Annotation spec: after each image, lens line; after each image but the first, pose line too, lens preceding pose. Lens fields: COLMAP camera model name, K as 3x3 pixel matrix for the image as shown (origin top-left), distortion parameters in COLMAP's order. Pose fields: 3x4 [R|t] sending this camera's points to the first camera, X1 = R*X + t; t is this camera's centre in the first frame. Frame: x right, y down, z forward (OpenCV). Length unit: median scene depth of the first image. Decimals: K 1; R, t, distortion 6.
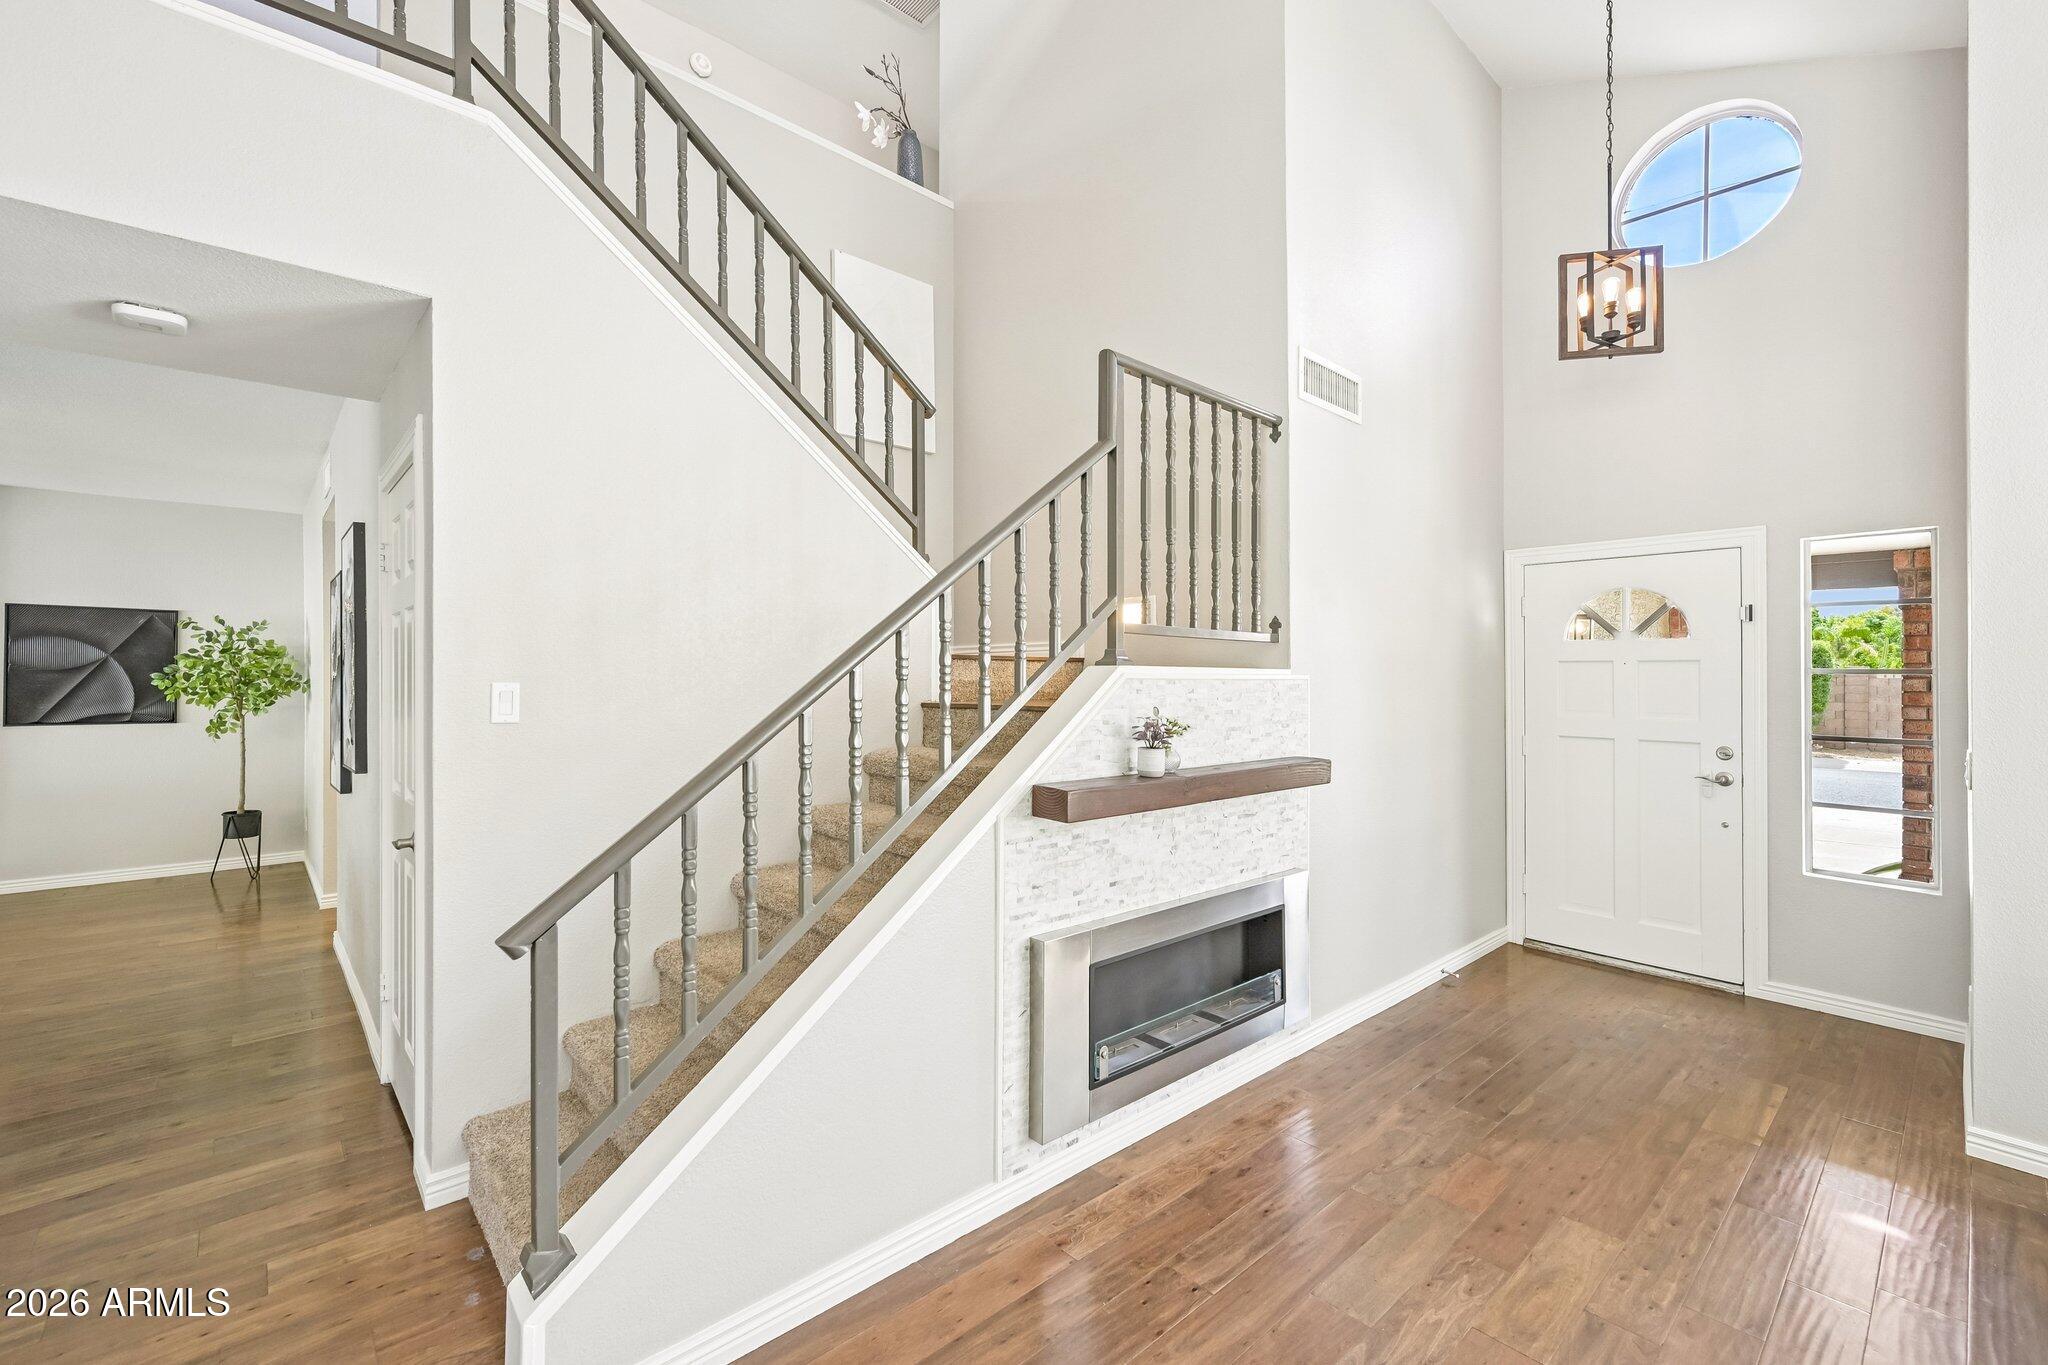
lens RADIAL K [[862.4, 0, 1013.6], [0, 862.4, 676.9], [0, 0, 1]] dist [0.000979, 0.000145]
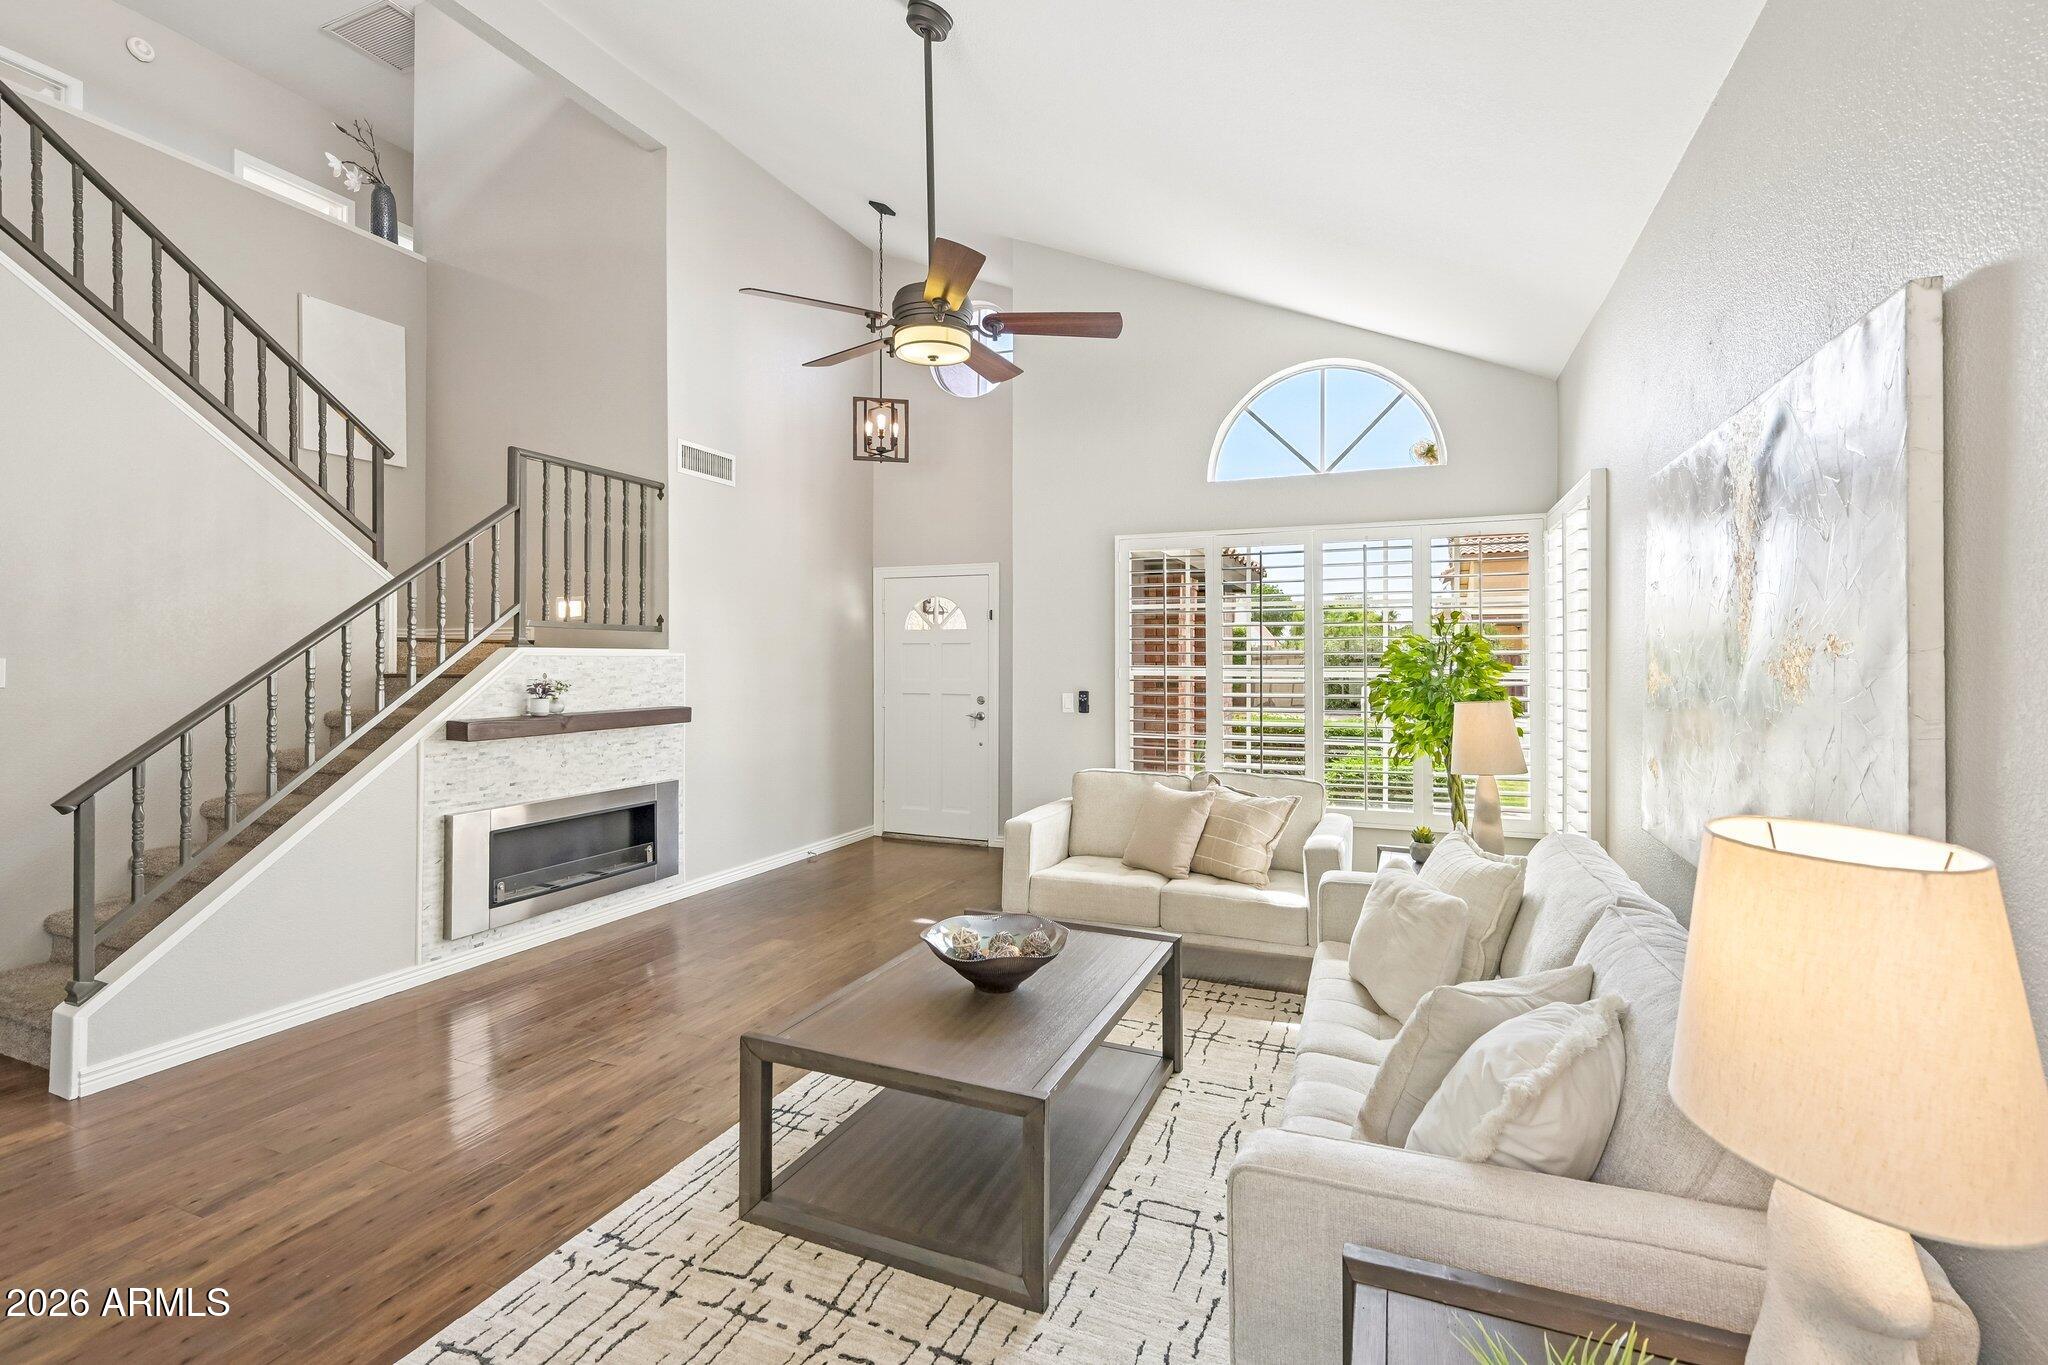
lens RADIAL K [[925.6, 0, 1023.9], [0, 925.6, 649.3], [0, 0, 1]] dist [0.003173, -0.000380]
pose [[0.899959, 0.004305, 0.435953, 0.189009], [-0.002218, 0.999984, -0.005297, -0.002142], [-0.435968, 0.003801, 0.899954, -0.828274]]
